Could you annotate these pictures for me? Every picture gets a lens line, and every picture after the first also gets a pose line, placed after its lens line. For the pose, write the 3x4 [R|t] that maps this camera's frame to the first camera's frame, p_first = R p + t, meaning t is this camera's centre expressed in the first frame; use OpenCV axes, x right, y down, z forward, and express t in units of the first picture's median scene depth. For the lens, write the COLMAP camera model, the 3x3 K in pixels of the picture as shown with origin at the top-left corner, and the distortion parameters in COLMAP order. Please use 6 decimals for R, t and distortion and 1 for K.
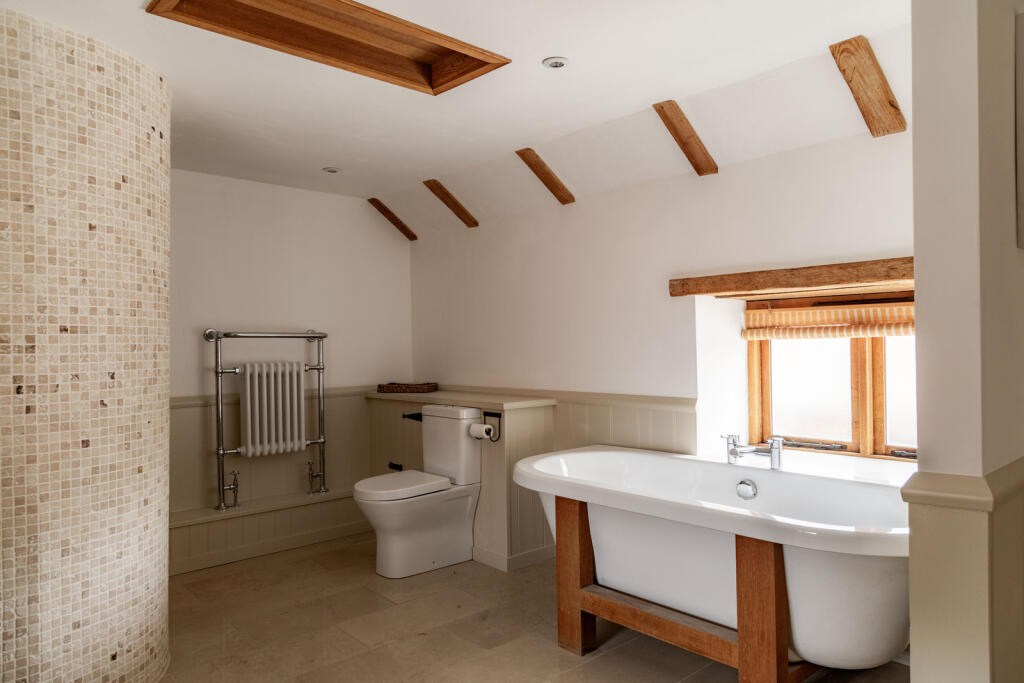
lens RADIAL K [[697.1, 0, 512.0], [0, 697.1, 341.5], [0, 0, 1]] dist [0.004707, -0.003797]
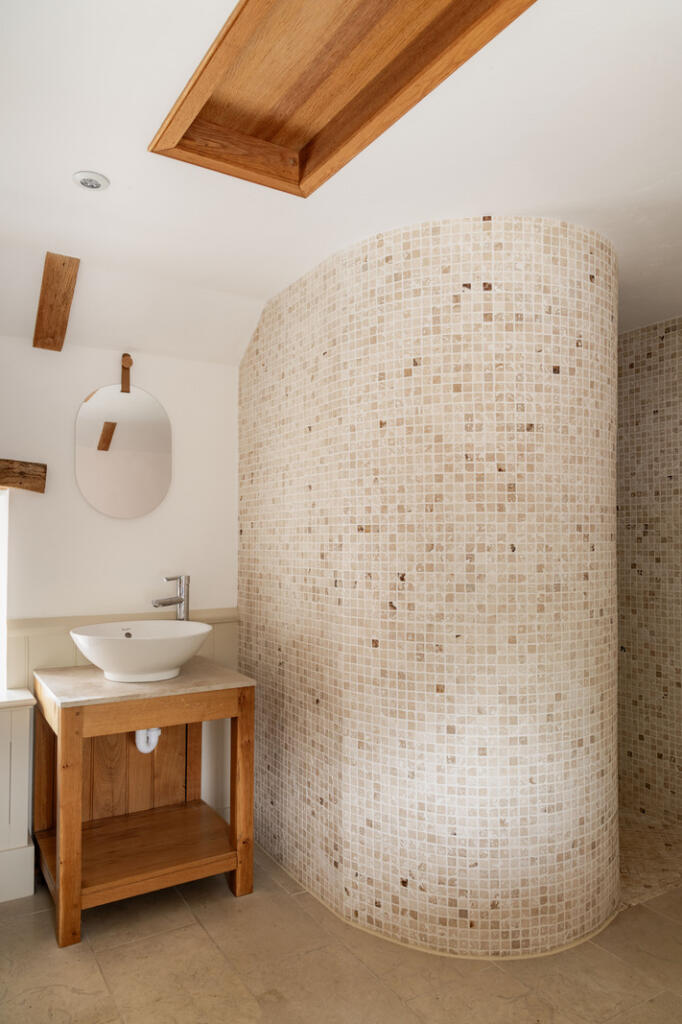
lens RADIAL K [[697.1, 0, 411.4], [0, 697.1, 530.2], [0, 0, 1]] dist [0.004707, -0.003797]
pose [[-0.160526, -0.017673, -0.986873, 0.356509], [-0.000401, 0.999841, -0.017840, 0.003060], [0.987031, -0.002468, -0.160508, 1.195436]]
